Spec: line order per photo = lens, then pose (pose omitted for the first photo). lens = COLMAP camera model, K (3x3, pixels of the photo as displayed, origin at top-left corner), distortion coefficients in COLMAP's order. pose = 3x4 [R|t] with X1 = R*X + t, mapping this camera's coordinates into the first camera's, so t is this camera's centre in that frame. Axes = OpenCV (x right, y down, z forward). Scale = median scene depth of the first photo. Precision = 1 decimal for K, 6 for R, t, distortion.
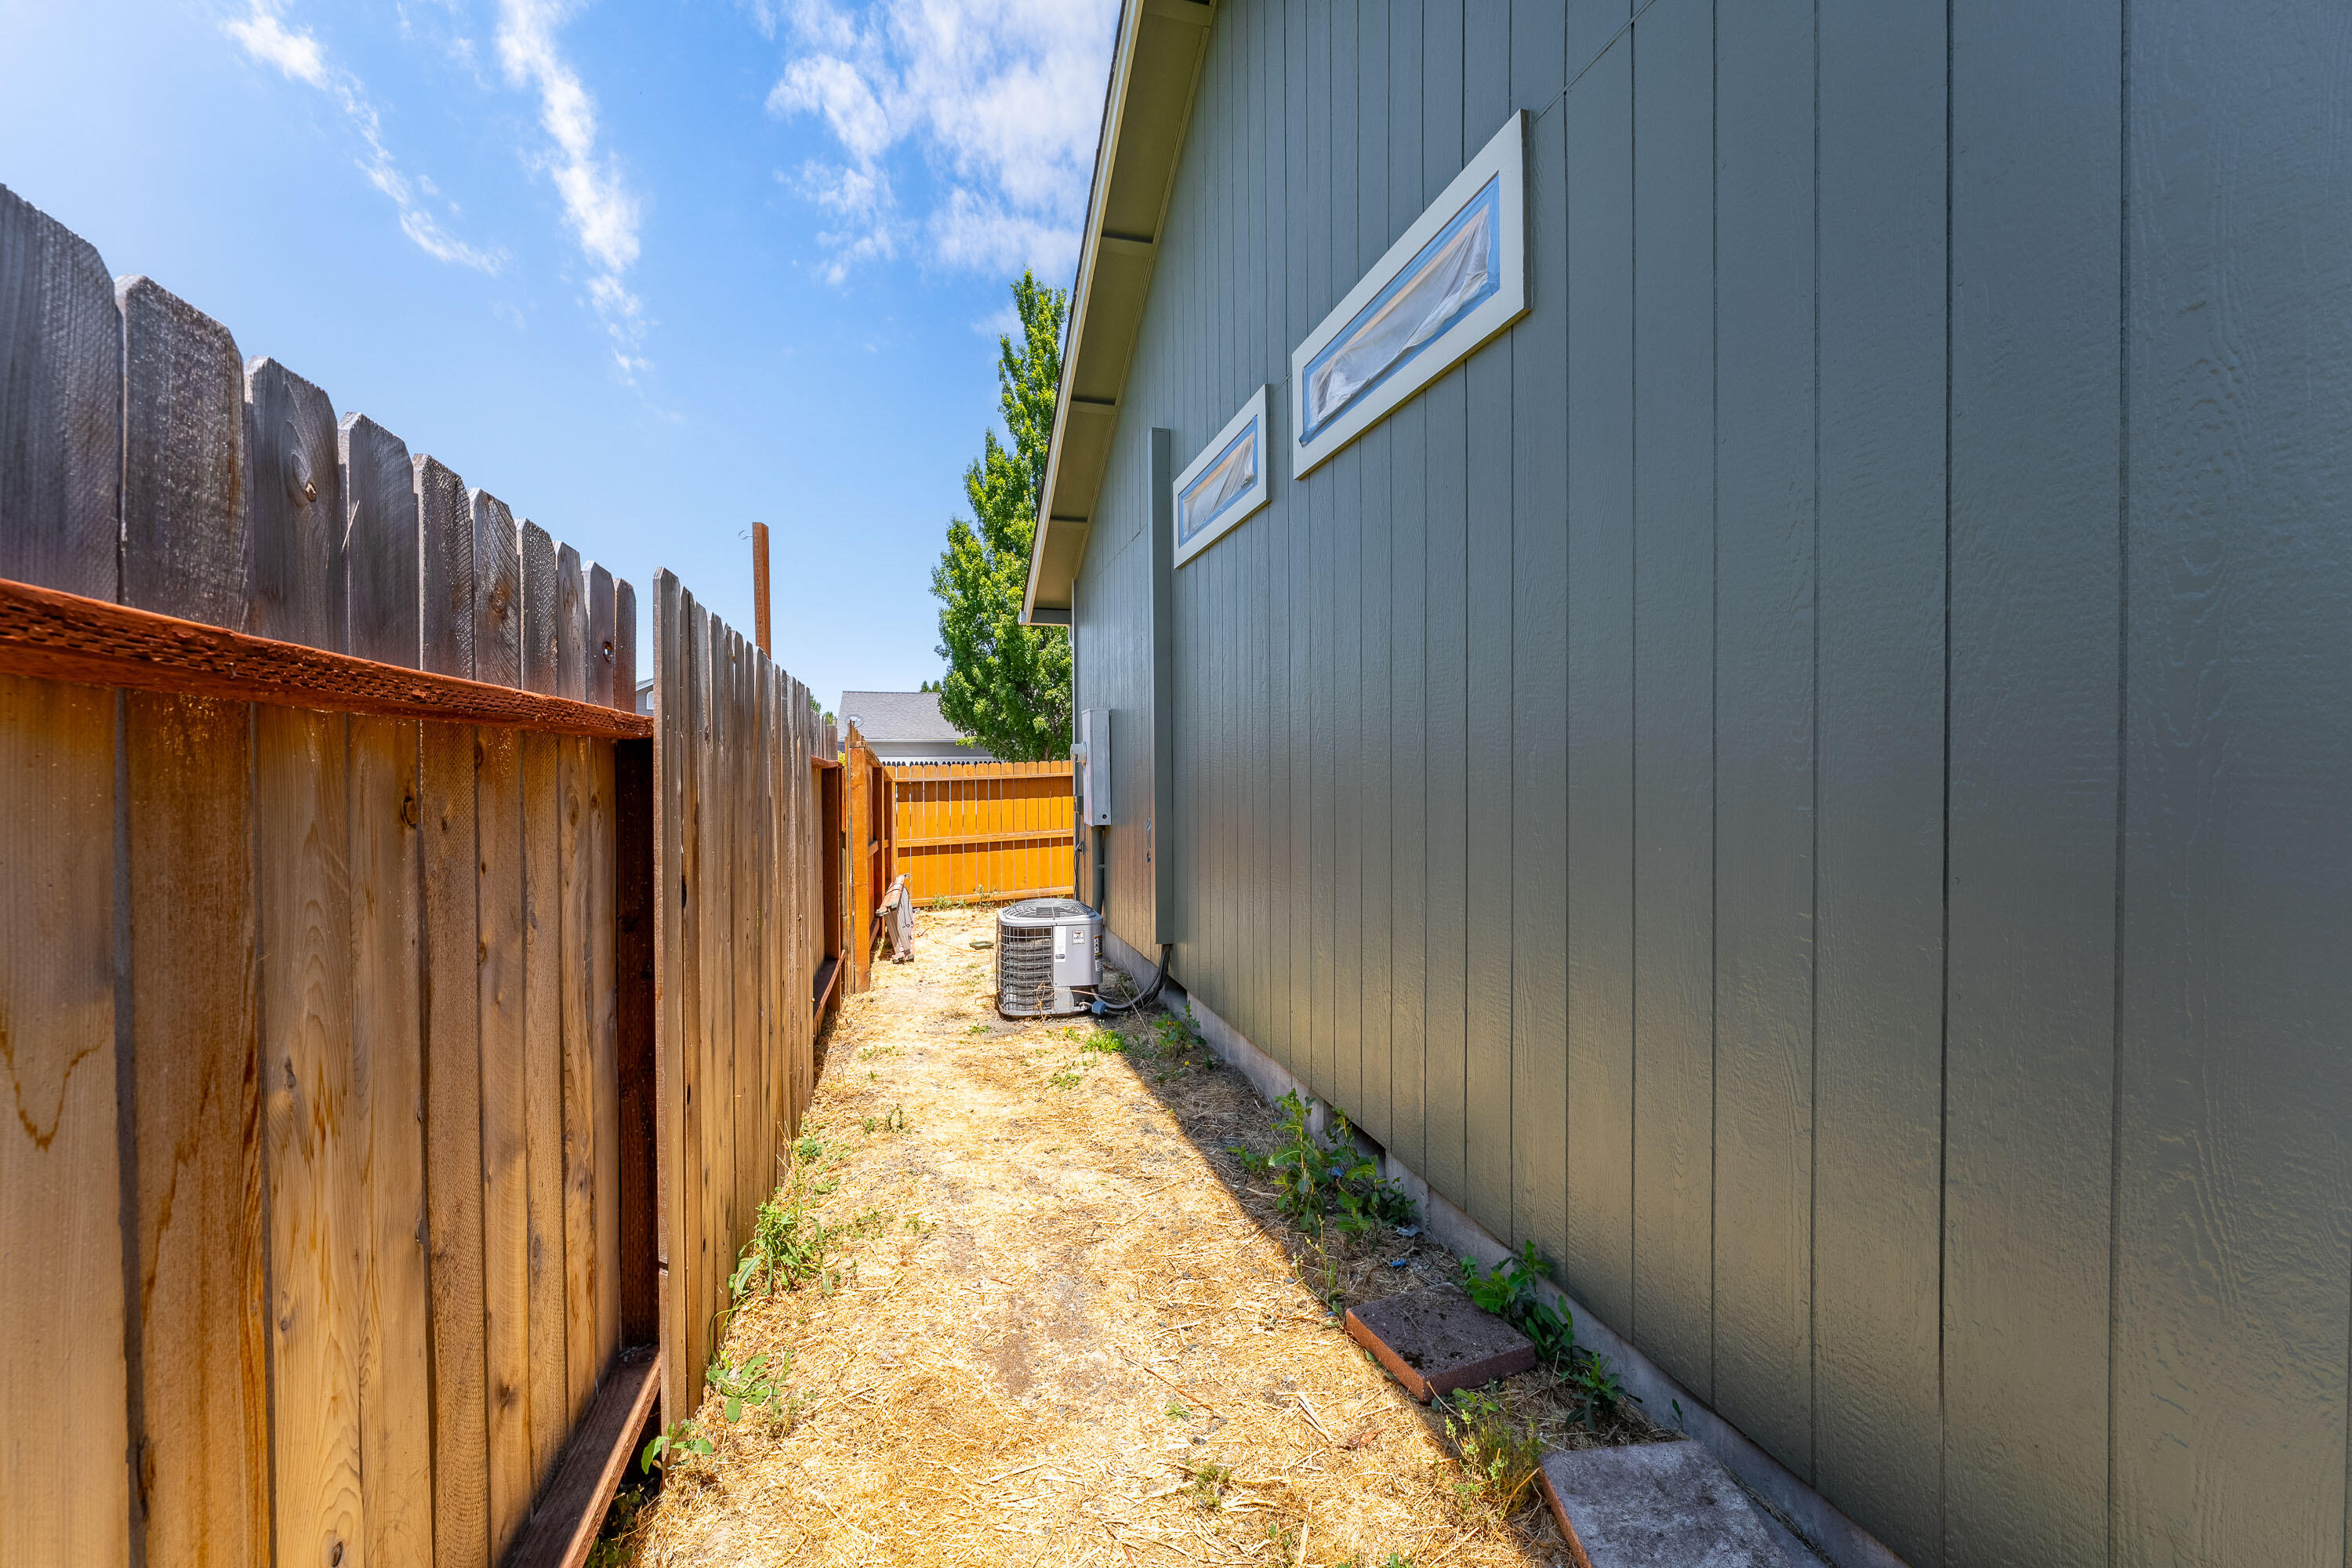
lens RADIAL K [[953.3, 0, 1176.0], [0, 953.3, 784.0], [0, 0, 1]] dist [-0.012947, -0.000042]
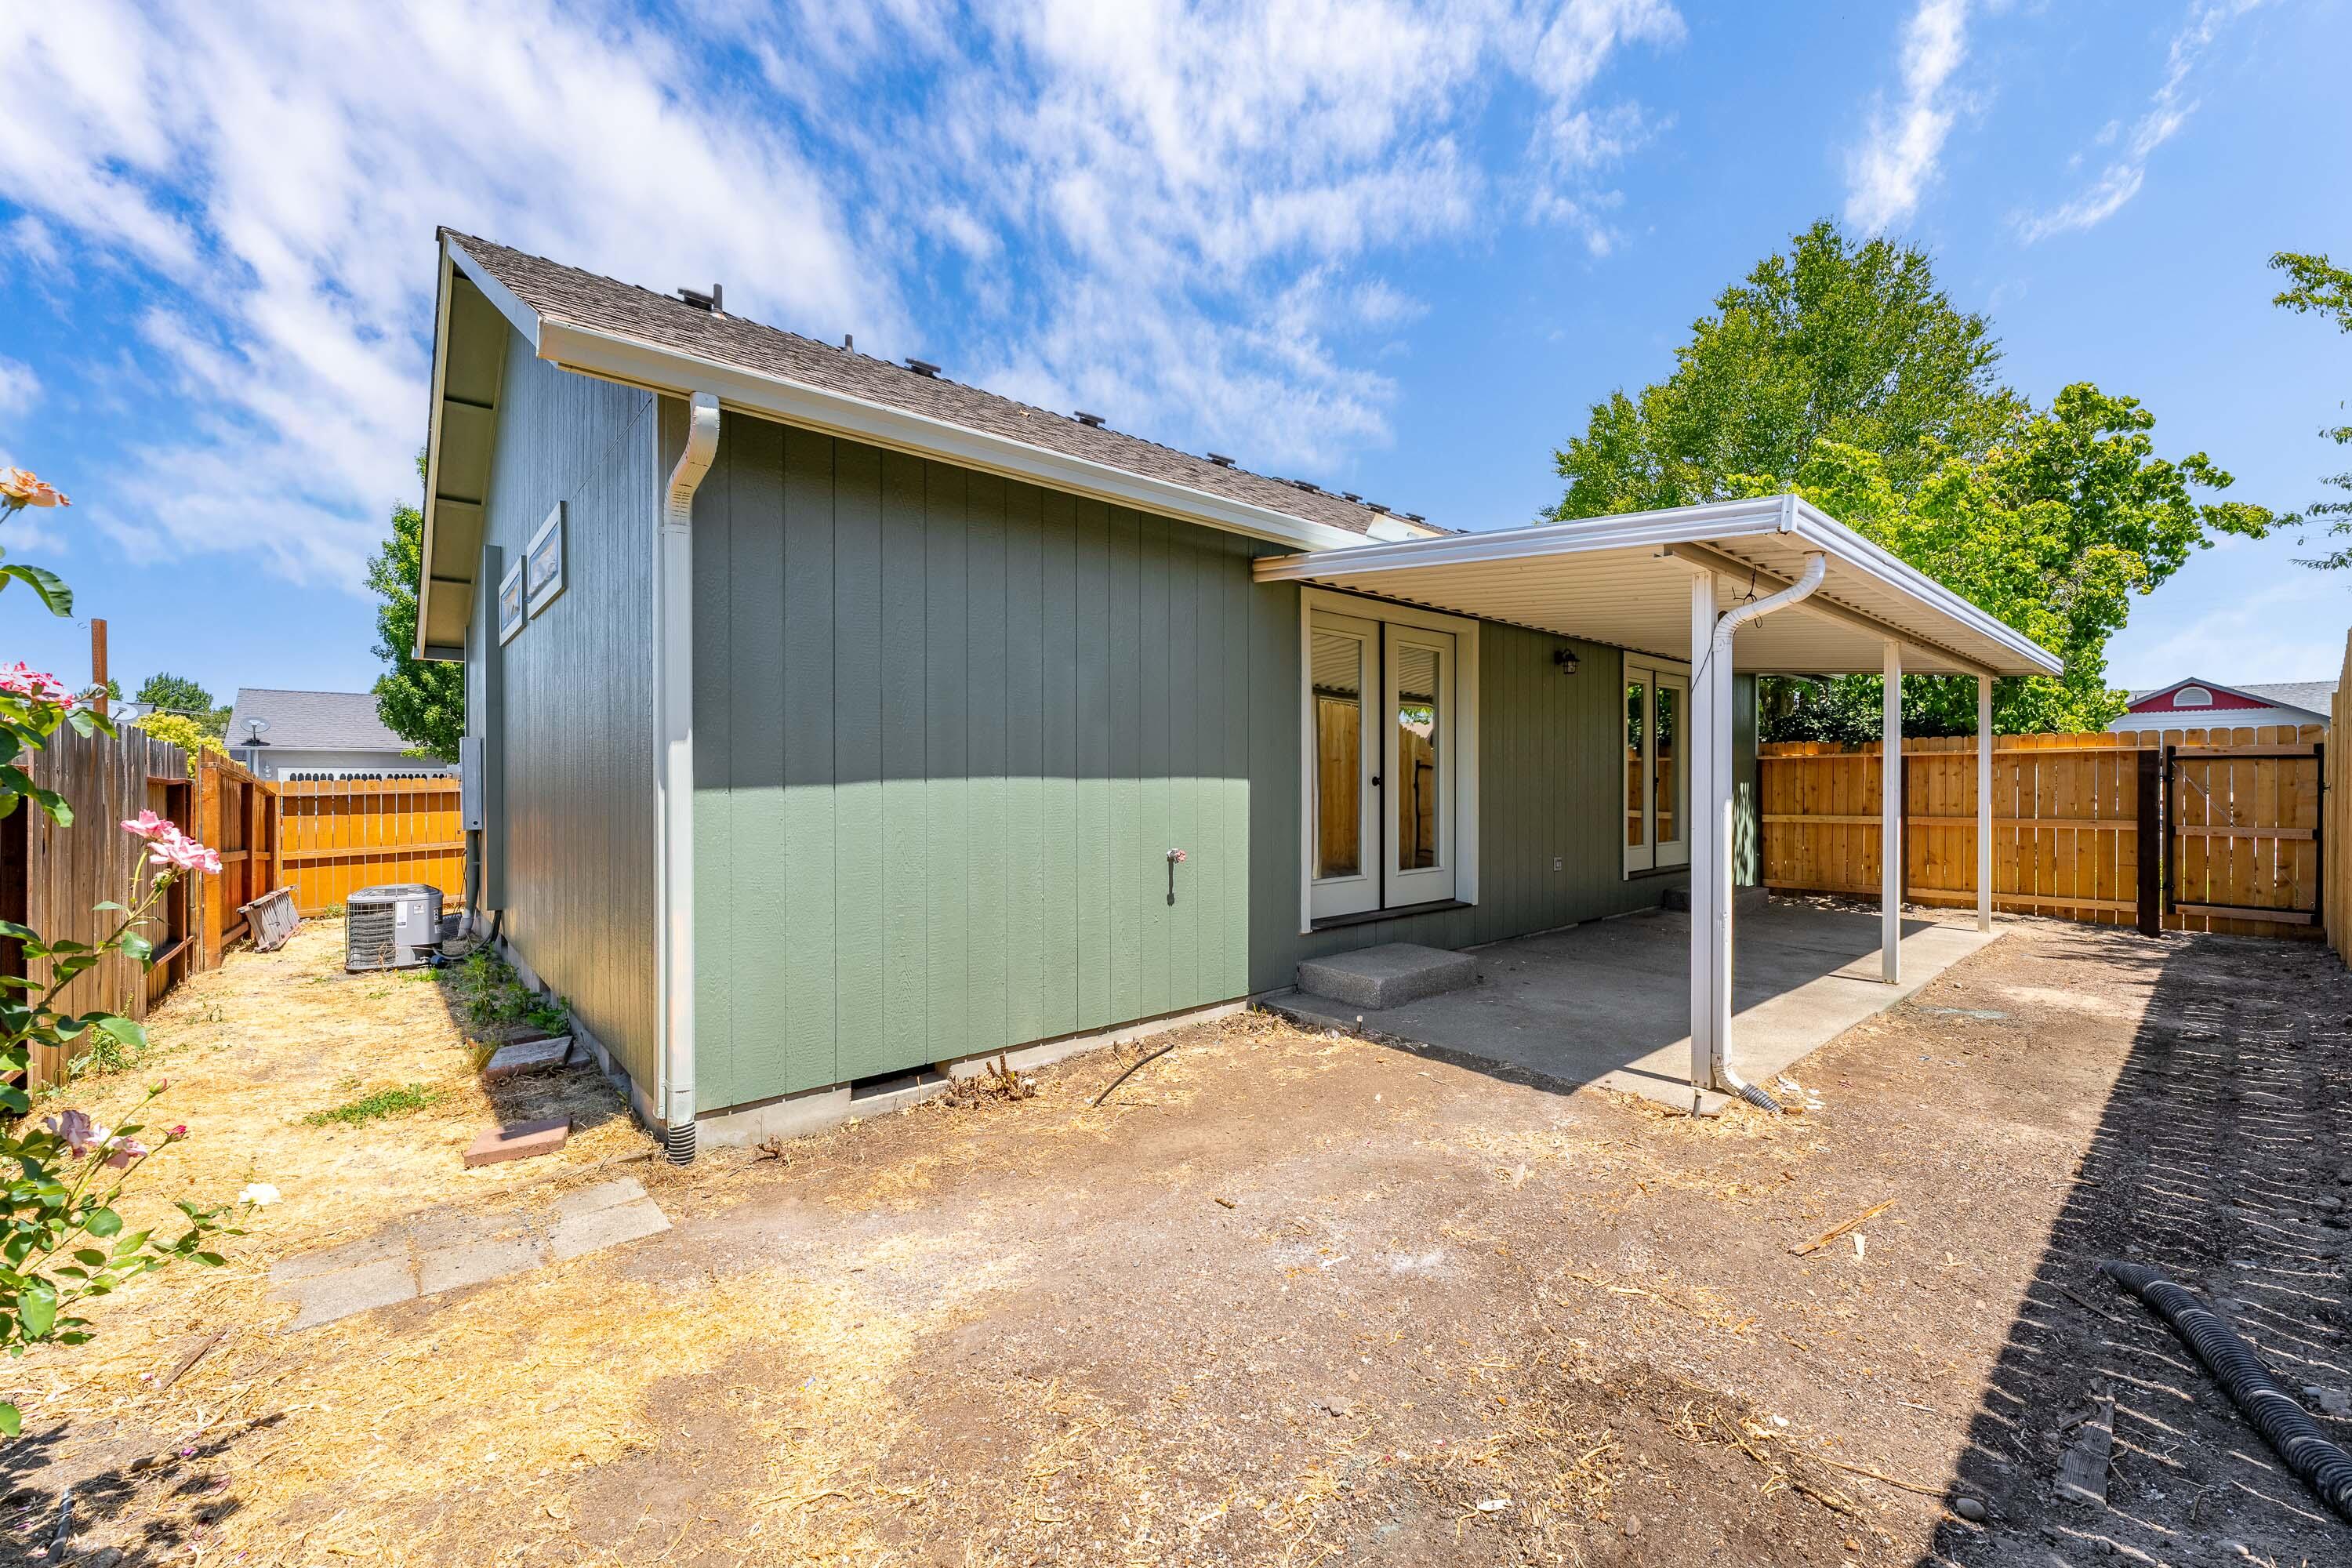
lens RADIAL K [[947.7, 0, 1173.3], [0, 947.7, 779.1], [0, 0, 1]] dist [-0.002045, -0.000351]
pose [[0.906440, 0.002375, 0.422328, 0.231953], [0.005573, 0.999830, -0.017583, 0.003911], [-0.422298, 0.018291, 0.906272, -0.523376]]
